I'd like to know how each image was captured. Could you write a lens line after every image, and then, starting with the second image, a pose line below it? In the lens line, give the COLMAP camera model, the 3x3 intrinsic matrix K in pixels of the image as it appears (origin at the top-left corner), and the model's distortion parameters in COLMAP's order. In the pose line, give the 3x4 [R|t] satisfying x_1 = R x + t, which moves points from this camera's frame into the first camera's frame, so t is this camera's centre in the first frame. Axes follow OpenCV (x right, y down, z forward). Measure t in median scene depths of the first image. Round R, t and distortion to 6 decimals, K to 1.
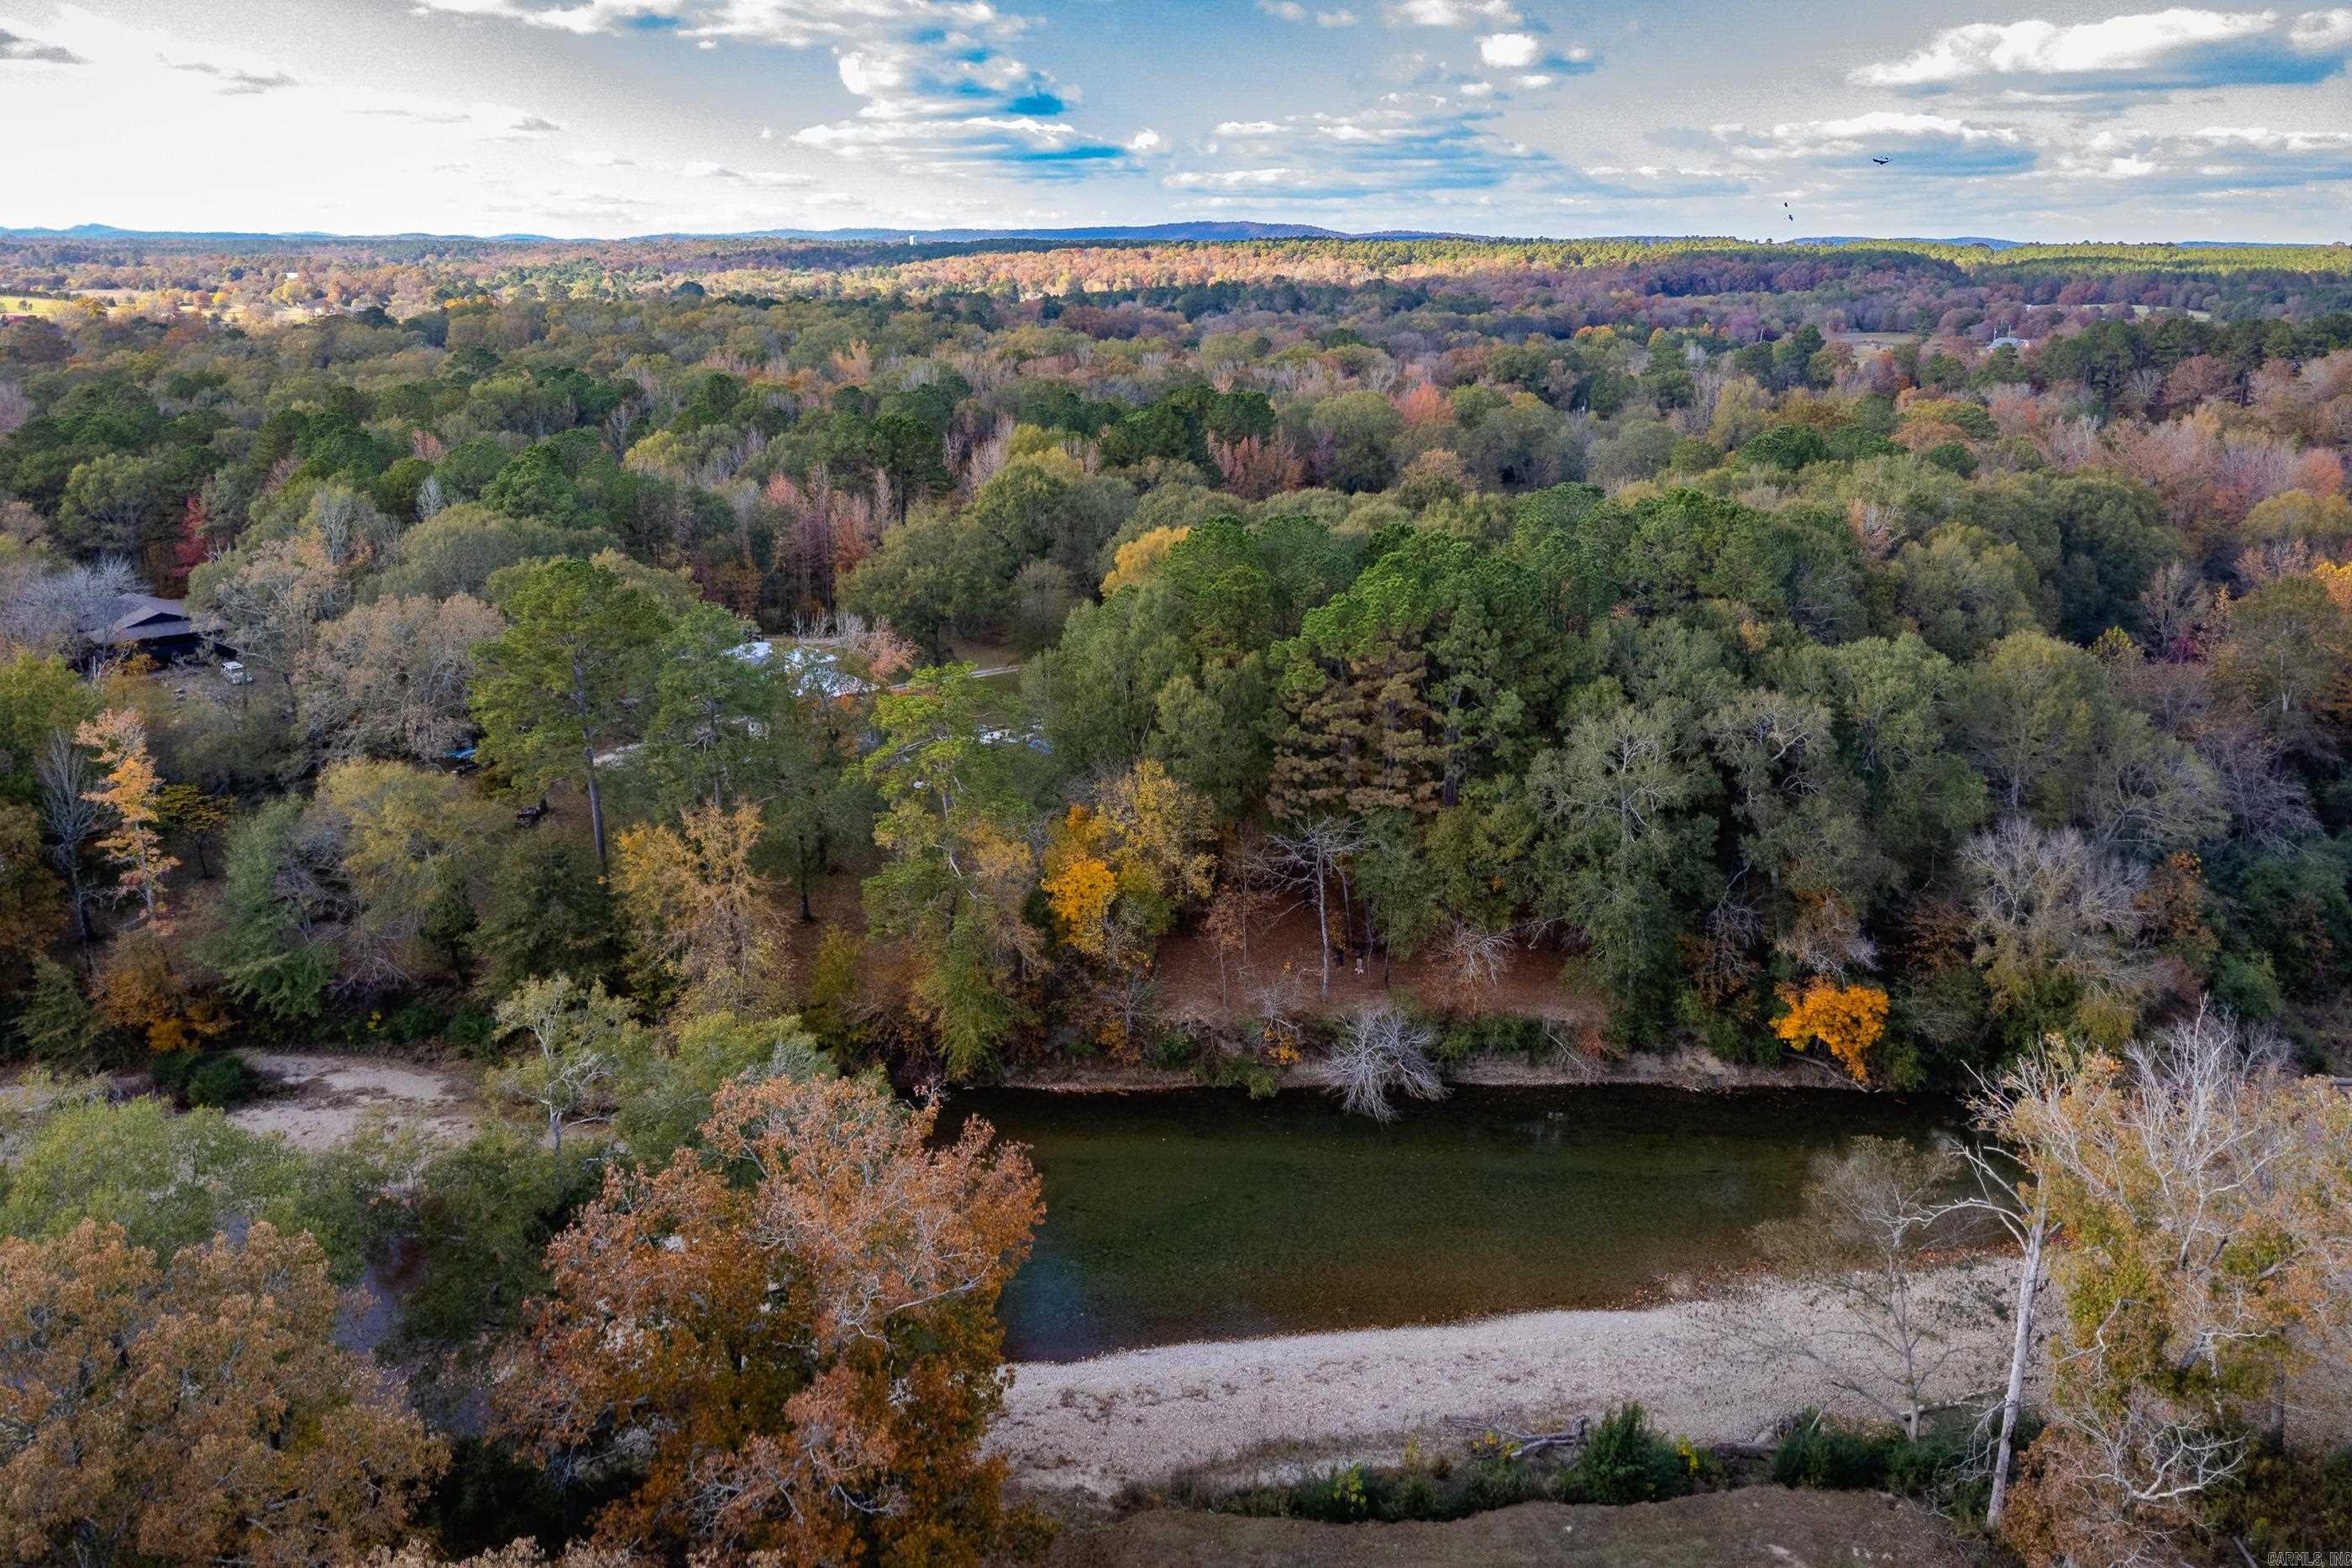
lens RADIAL K [[1588.4, 0, 1190.3], [0, 1588.4, 745.3], [0, 0, 1]] dist [-0.000726, 0.001067]
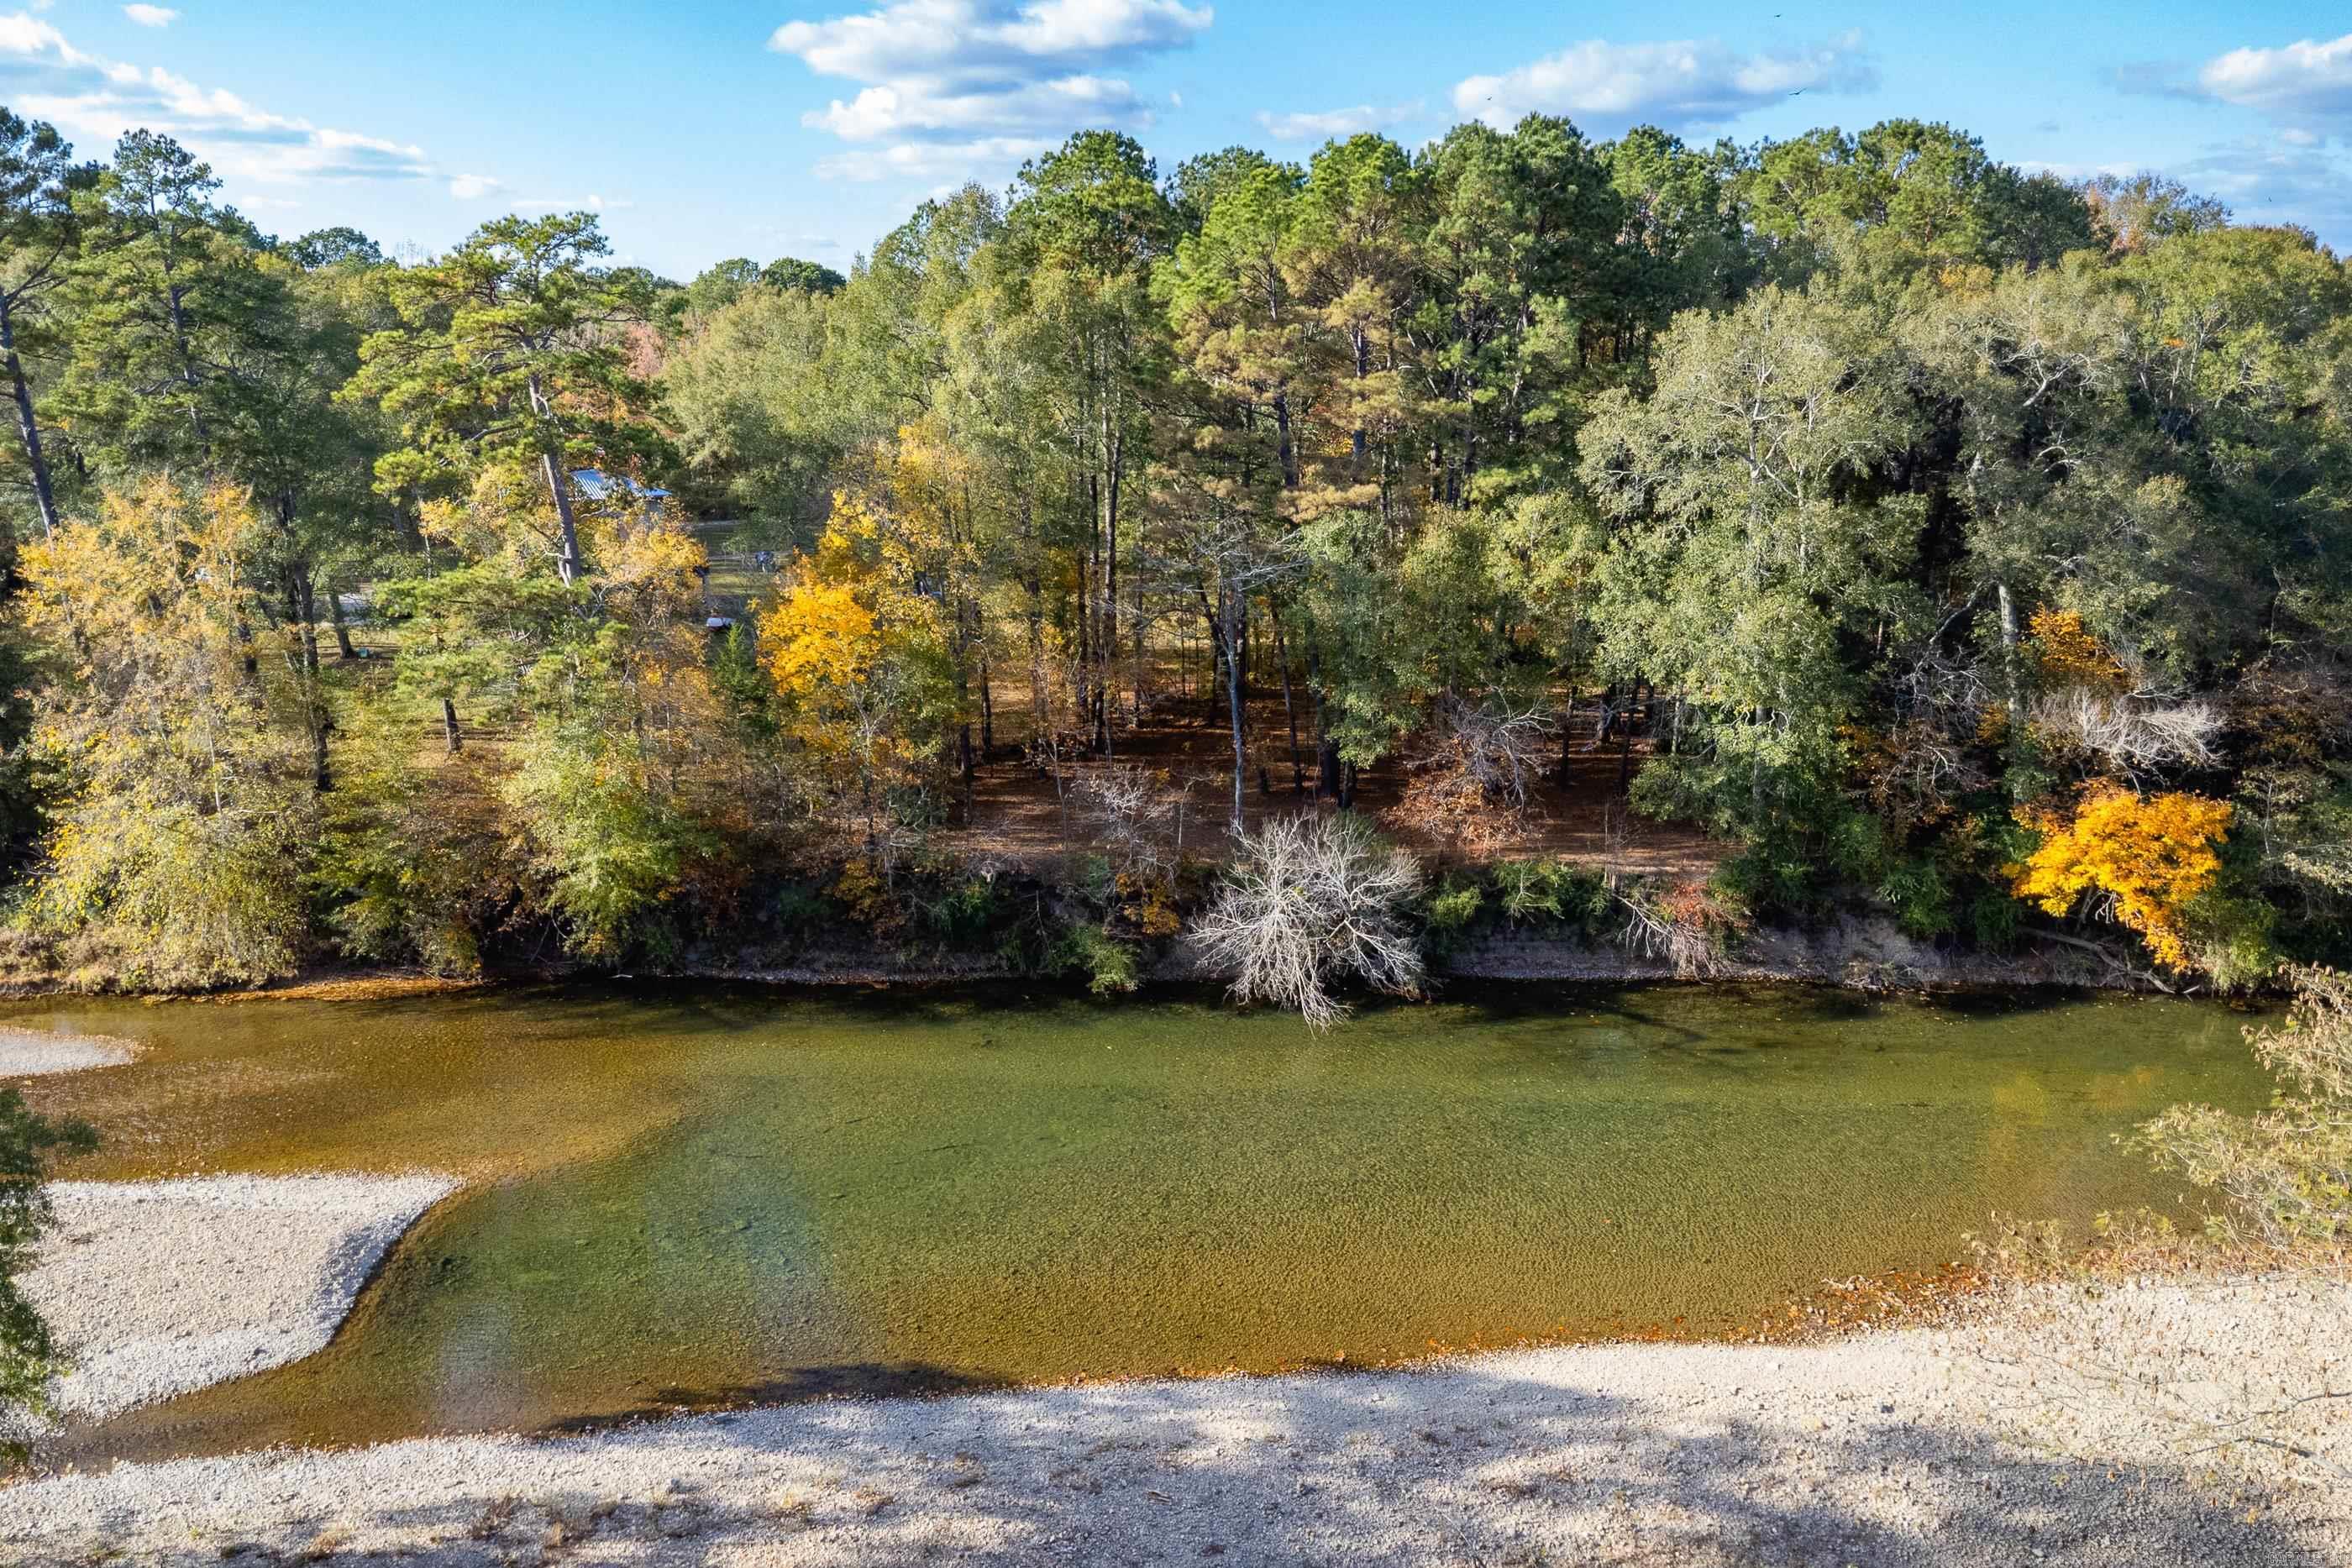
lens RADIAL K [[1637.8, 0, 1185.7], [0, 1637.8, 888.9], [0, 0, 1]] dist [0.001054, 0.002023]
pose [[0.999264, 0.000781, -0.038352, 0.091898], [0.001029, 0.998888, 0.047132, 0.152280], [0.038346, -0.047137, 0.998152, 0.396090]]
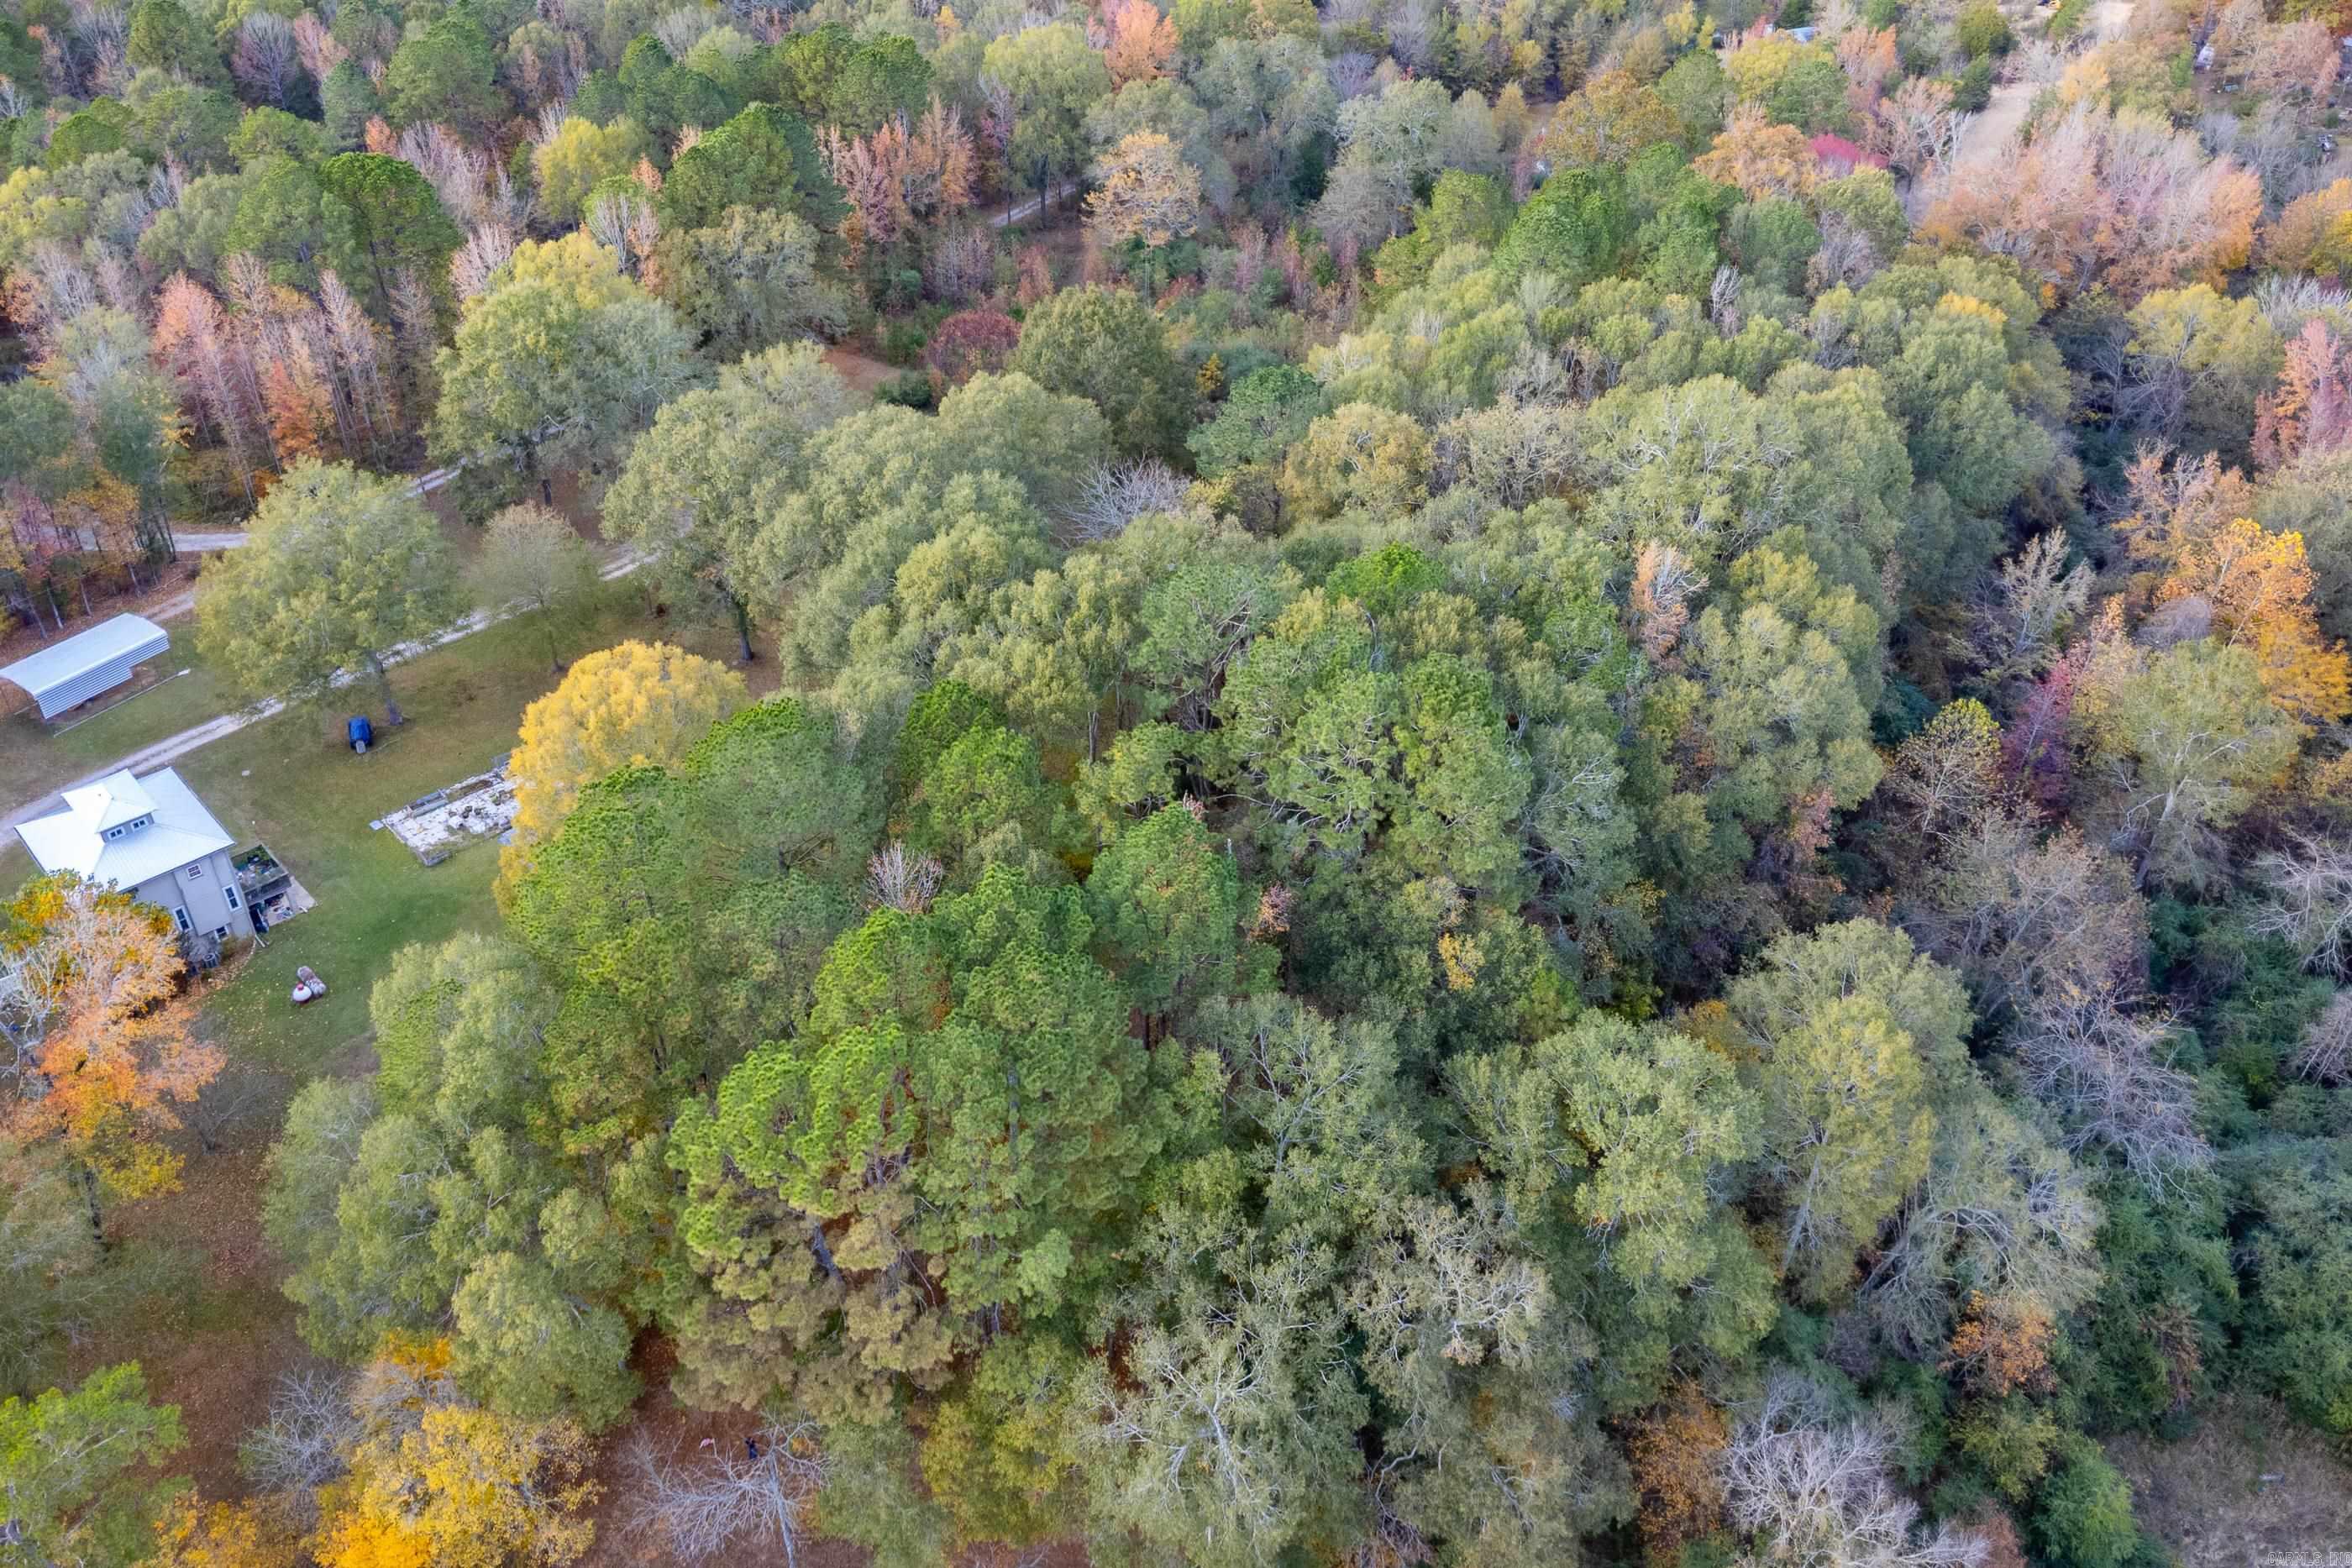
lens RADIAL K [[1585.1, 0, 1148.0], [0, 1585.1, 722.8], [0, 0, 1]] dist [0.007640, -0.005277]
pose [[0.994823, -0.046831, 0.090184, 0.196373], [0.015072, 0.945660, 0.324808, -0.429479], [-0.100494, -0.321767, 0.941470, 0.487484]]
